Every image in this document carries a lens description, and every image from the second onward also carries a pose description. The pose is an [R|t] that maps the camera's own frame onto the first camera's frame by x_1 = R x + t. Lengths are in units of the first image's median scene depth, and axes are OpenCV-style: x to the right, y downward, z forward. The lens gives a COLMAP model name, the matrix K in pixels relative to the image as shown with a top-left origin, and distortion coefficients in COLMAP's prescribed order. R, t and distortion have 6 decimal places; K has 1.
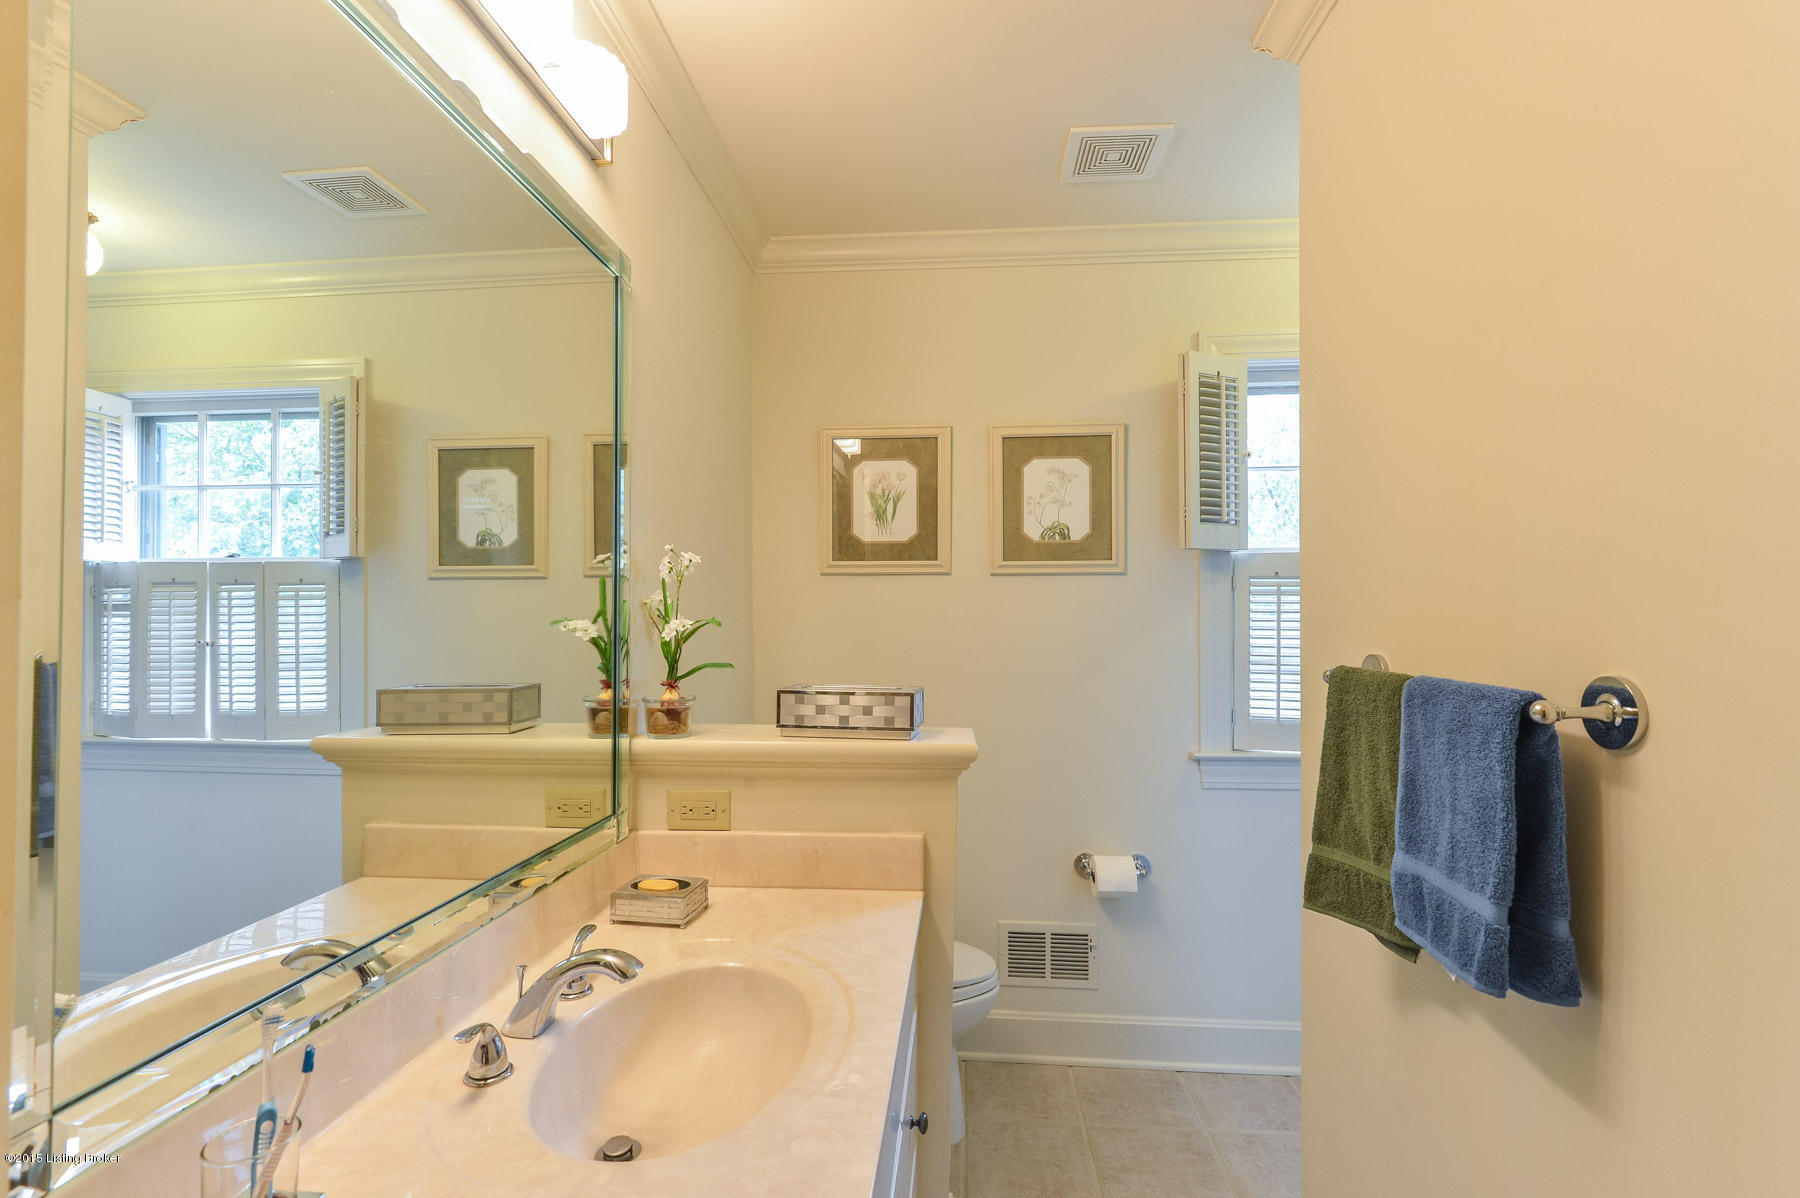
lens RADIAL K [[826.6, 0, 899.2], [0, 826.6, 607.9], [0, 0, 1]] dist [-0.003235, -0.000542]
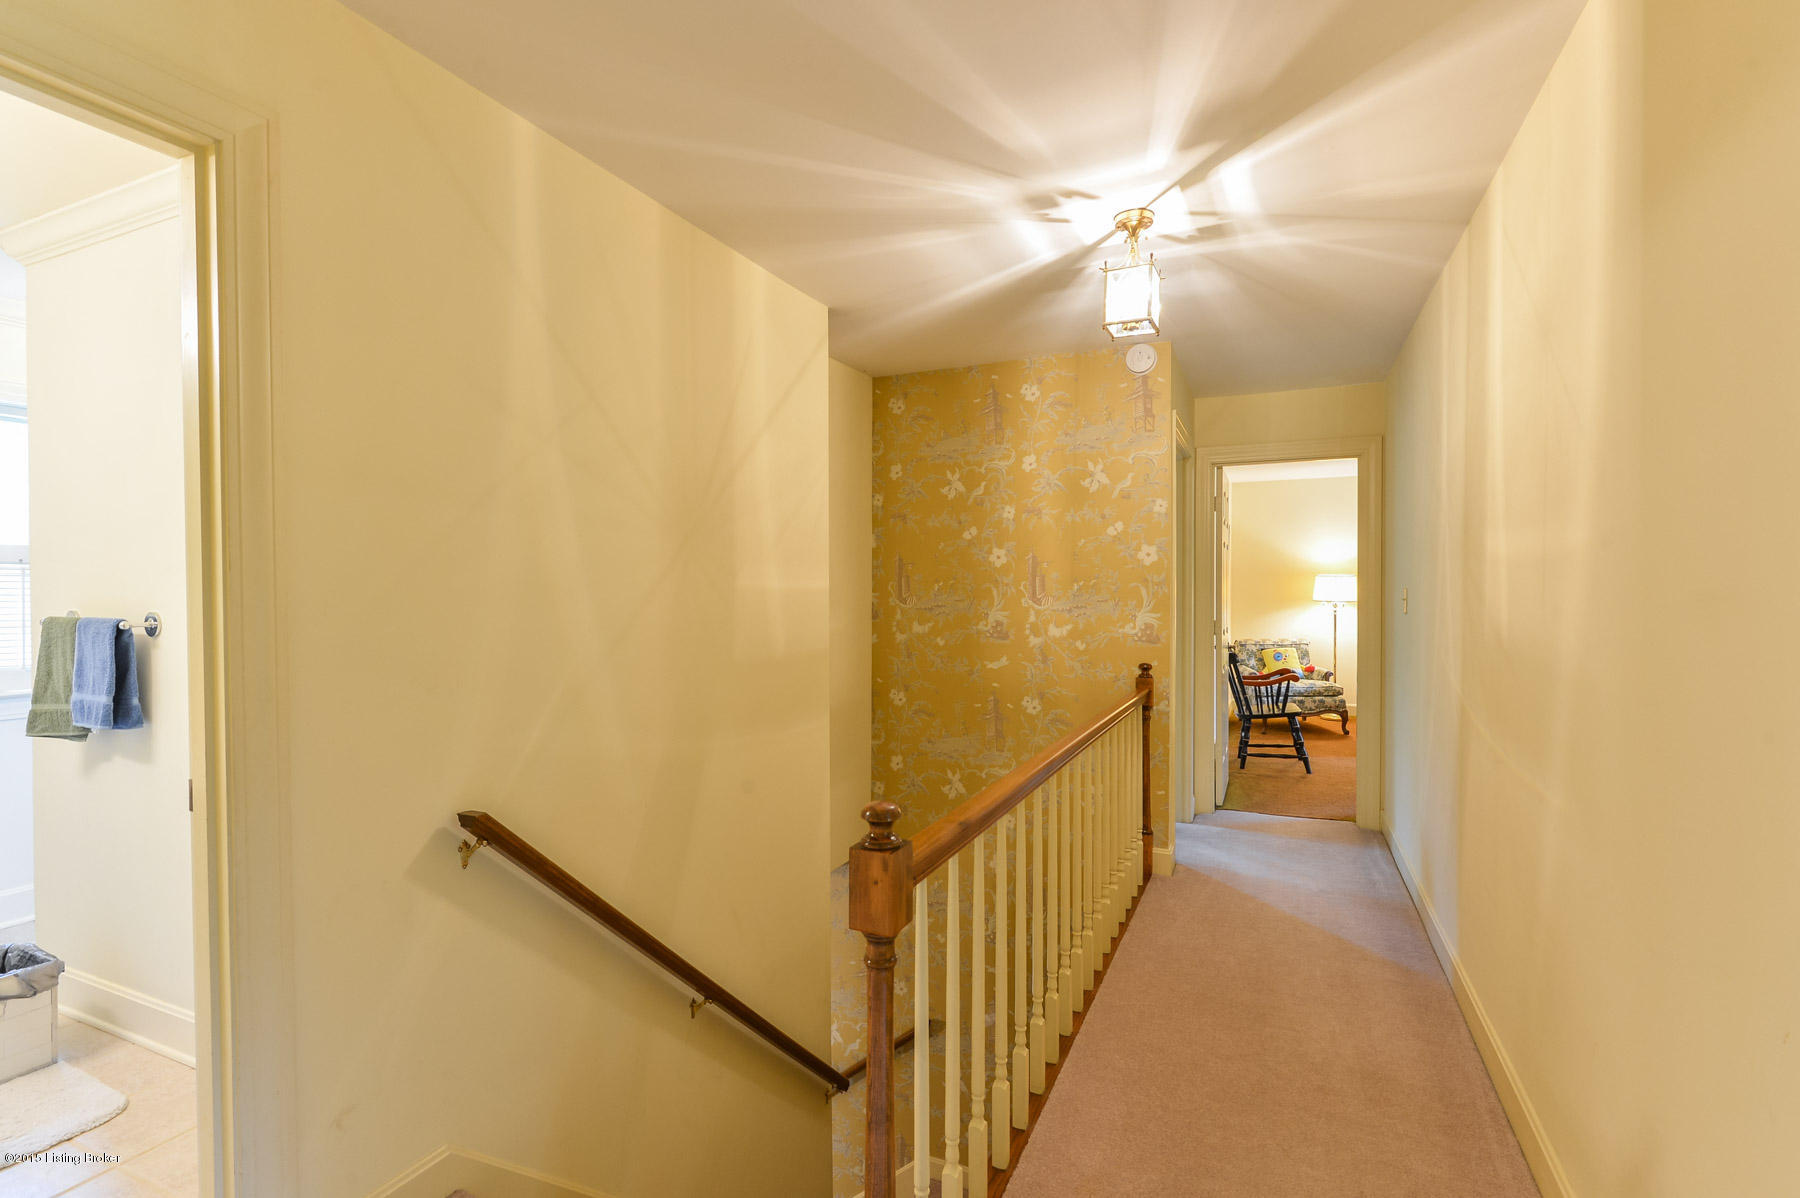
lens RADIAL K [[826.6, 0, 903.3], [0, 826.6, 595.6], [0, 0, 1]] dist [-0.003235, -0.000542]
pose [[0.343648, -0.016178, 0.938959, -0.835131], [-0.005594, 0.999799, 0.019274, -0.040306], [-0.939082, -0.011876, 0.343488, -2.165833]]
